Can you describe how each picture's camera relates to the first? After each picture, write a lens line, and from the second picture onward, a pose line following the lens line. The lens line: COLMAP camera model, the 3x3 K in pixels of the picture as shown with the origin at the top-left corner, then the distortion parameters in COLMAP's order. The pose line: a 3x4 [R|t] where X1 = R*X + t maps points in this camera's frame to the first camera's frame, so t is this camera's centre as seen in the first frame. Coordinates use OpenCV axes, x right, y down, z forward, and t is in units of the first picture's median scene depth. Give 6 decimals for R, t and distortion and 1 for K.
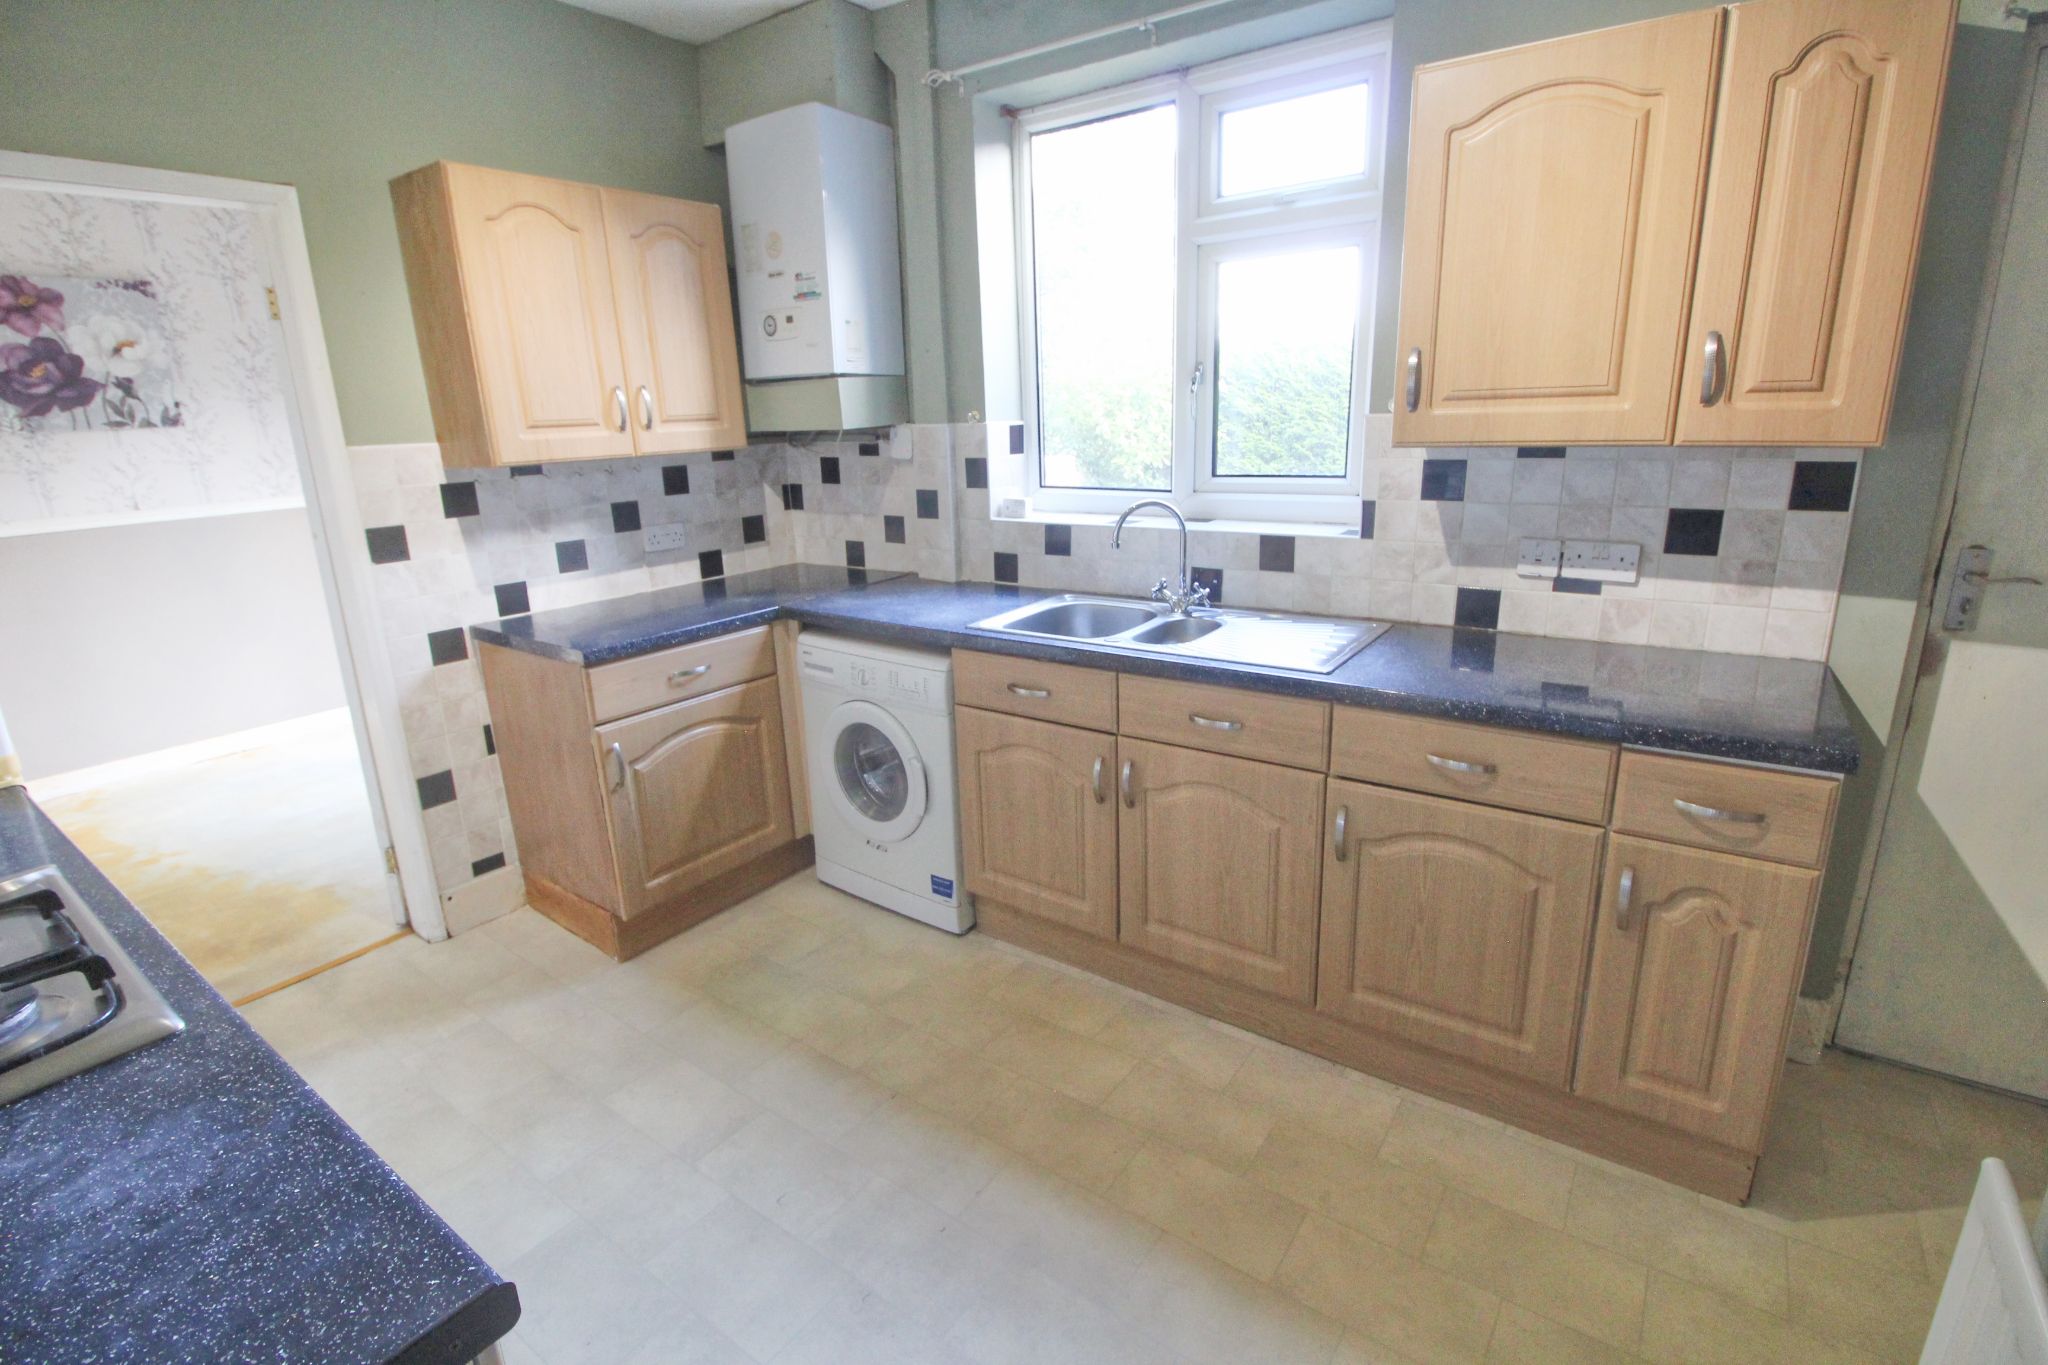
lens RADIAL K [[950.4, 0, 1027.2], [0, 950.4, 675.9], [0, 0, 1]] dist [-0.010622, -0.010176]
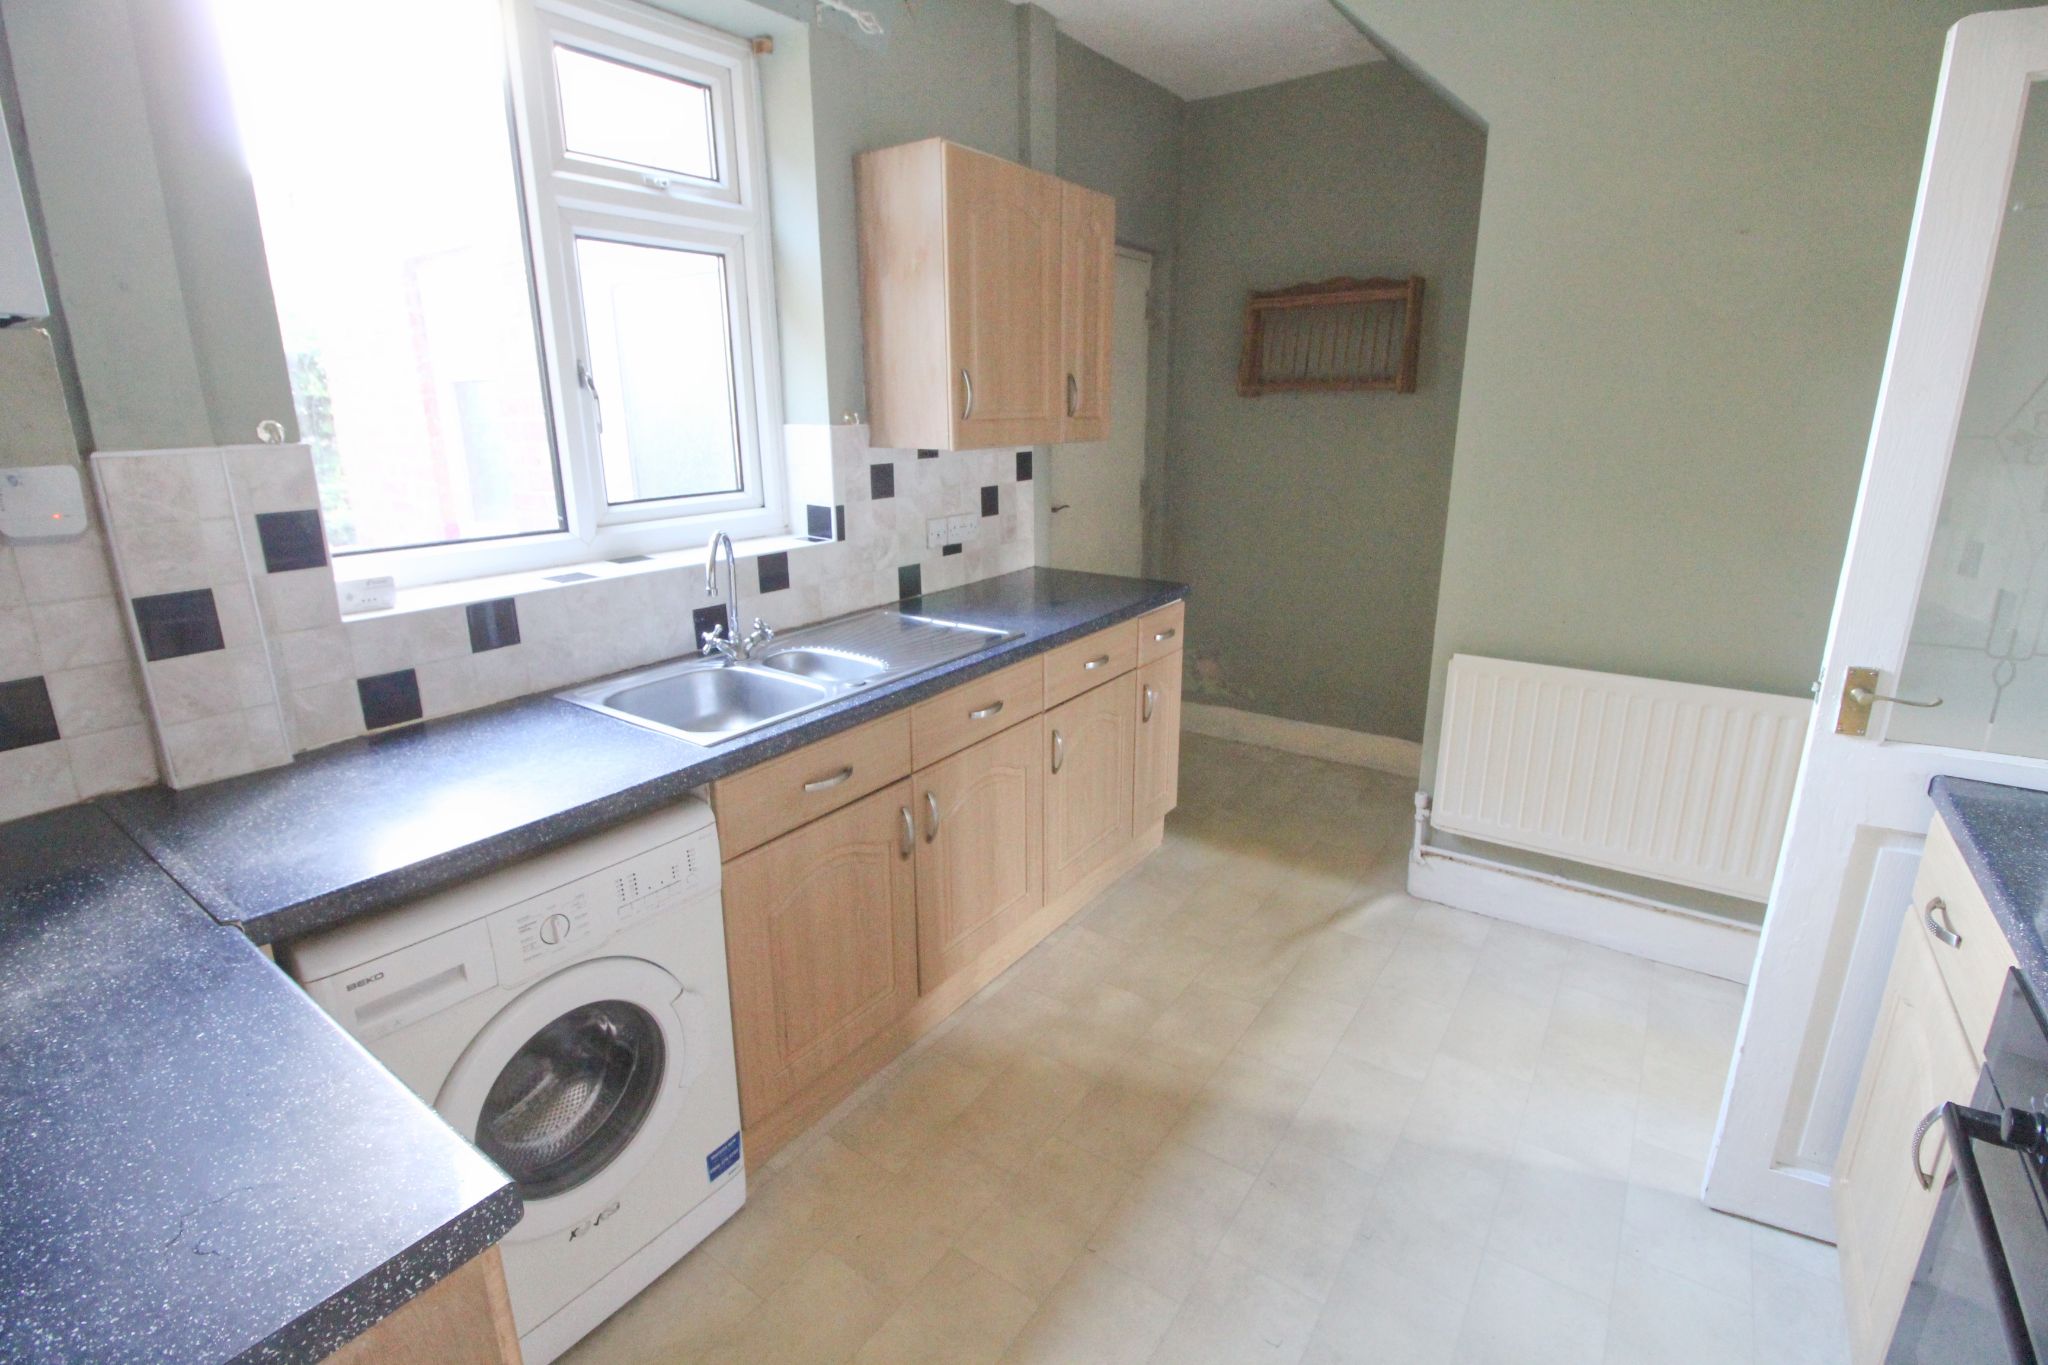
lens RADIAL K [[950.4, 0, 1024.6], [0, 950.4, 673.5], [0, 0, 1]] dist [-0.010622, -0.010176]
pose [[-0.011009, -0.240320, 0.970631, -0.576402], [0.279423, 0.931282, 0.233746, -0.157605], [-0.960105, 0.273790, 0.056898, 0.621050]]
